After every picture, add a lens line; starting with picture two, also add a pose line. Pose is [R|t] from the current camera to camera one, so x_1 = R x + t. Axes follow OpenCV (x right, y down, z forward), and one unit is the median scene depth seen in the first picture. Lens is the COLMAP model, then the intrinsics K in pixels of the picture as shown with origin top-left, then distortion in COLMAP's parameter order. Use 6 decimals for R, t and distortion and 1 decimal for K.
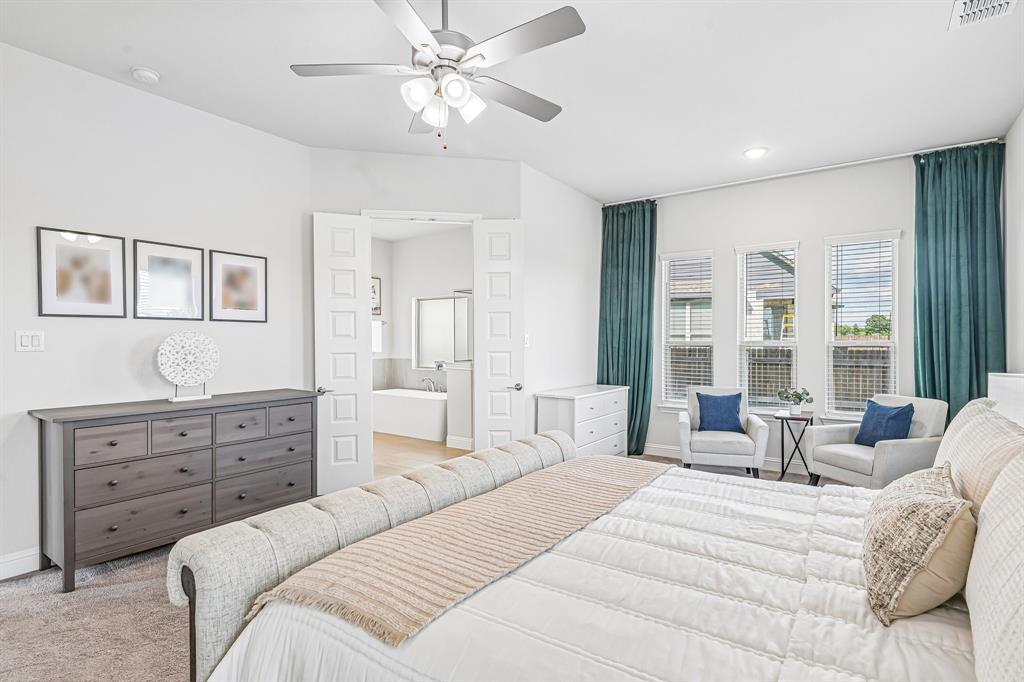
lens RADIAL K [[502.8, 0, 510.4], [0, 502.8, 339.1], [0, 0, 1]] dist [0.001413, 0.000032]
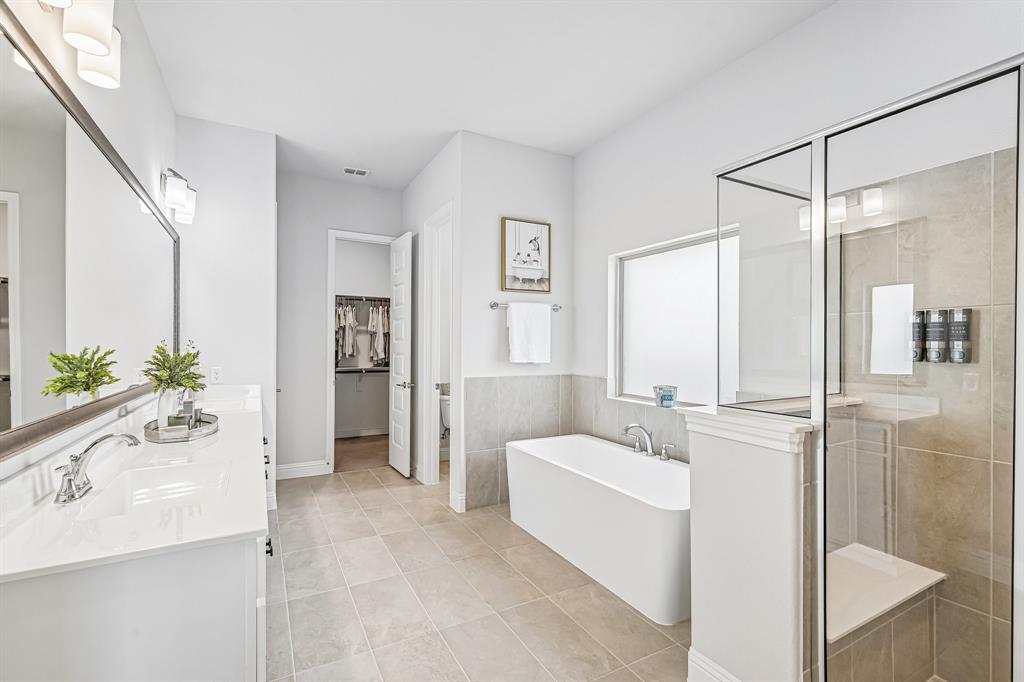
lens RADIAL K [[457.8, 0, 517.7], [0, 457.8, 343.7], [0, 0, 1]] dist [-0.001185, -0.000006]
pose [[0.897118, -0.000806, -0.441791, -0.075729], [-0.000357, 0.999997, -0.002550, 0.007355], [0.441792, 0.002446, 0.897114, 0.555841]]
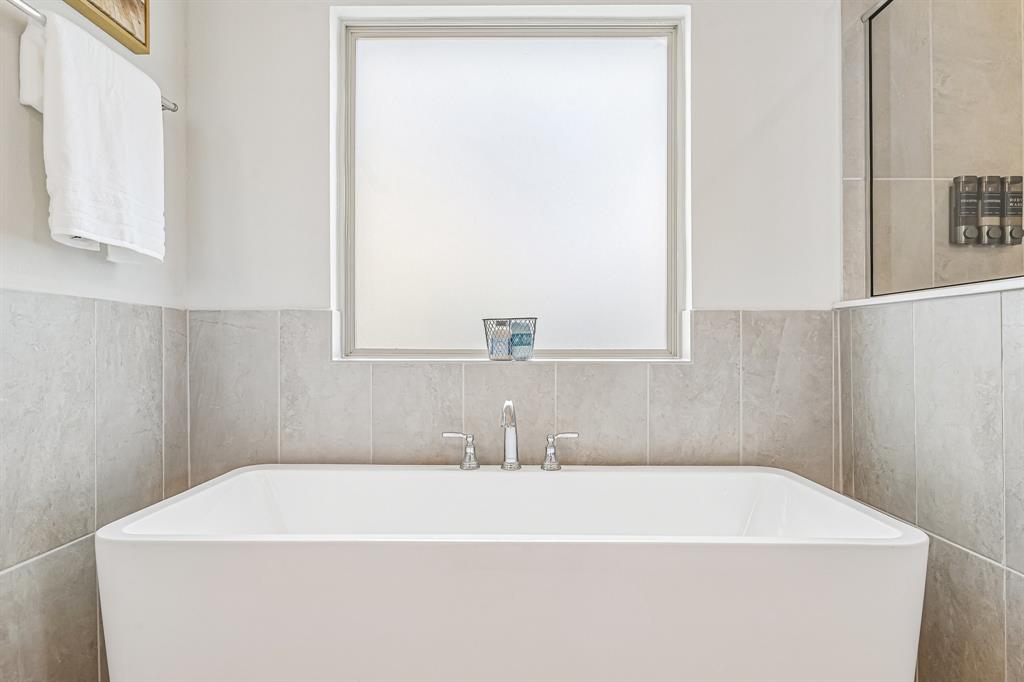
lens RADIAL K [[632.1, 0, 509.2], [0, 632.1, 343.7], [0, 0, 1]] dist [0.002850, 0.004874]
pose [[0.825506, 0.000680, 0.564392, -0.277500], [0.003253, 0.999977, -0.005963, 0.054574], [-0.564384, 0.006758, 0.825485, 0.752858]]
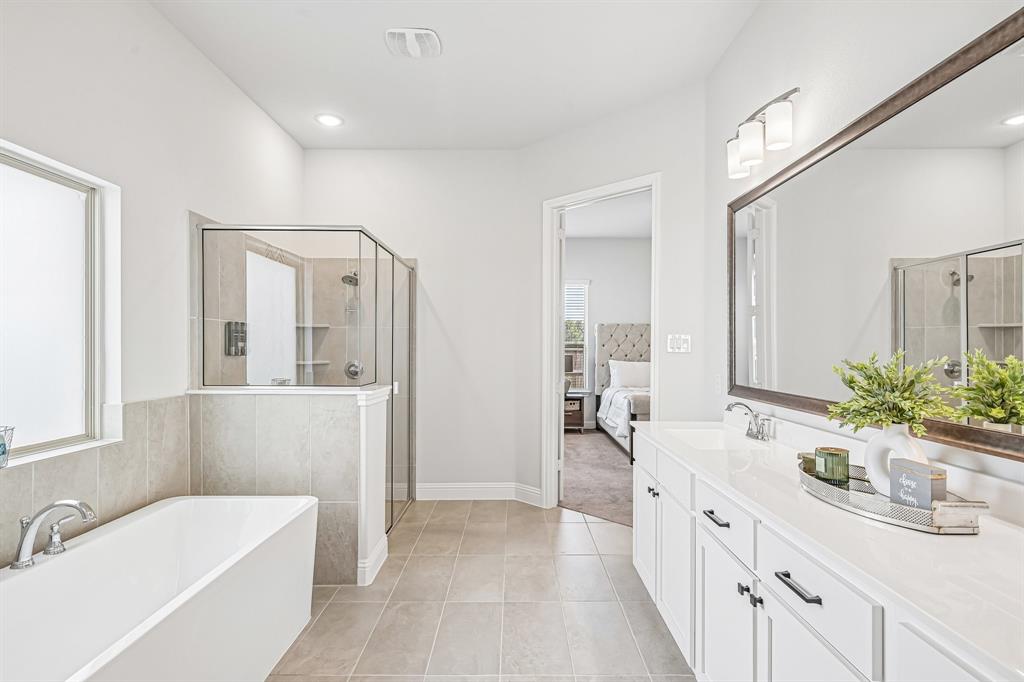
lens RADIAL K [[538.4, 0, 513.6], [0, 538.4, 342.6], [0, 0, 1]] dist [0.008934, 0.001162]
pose [[-0.565752, -0.000151, 0.824576, -0.450319], [0.003383, 0.999991, 0.002504, 0.005556], [-0.824569, 0.004206, -0.565746, 0.909850]]
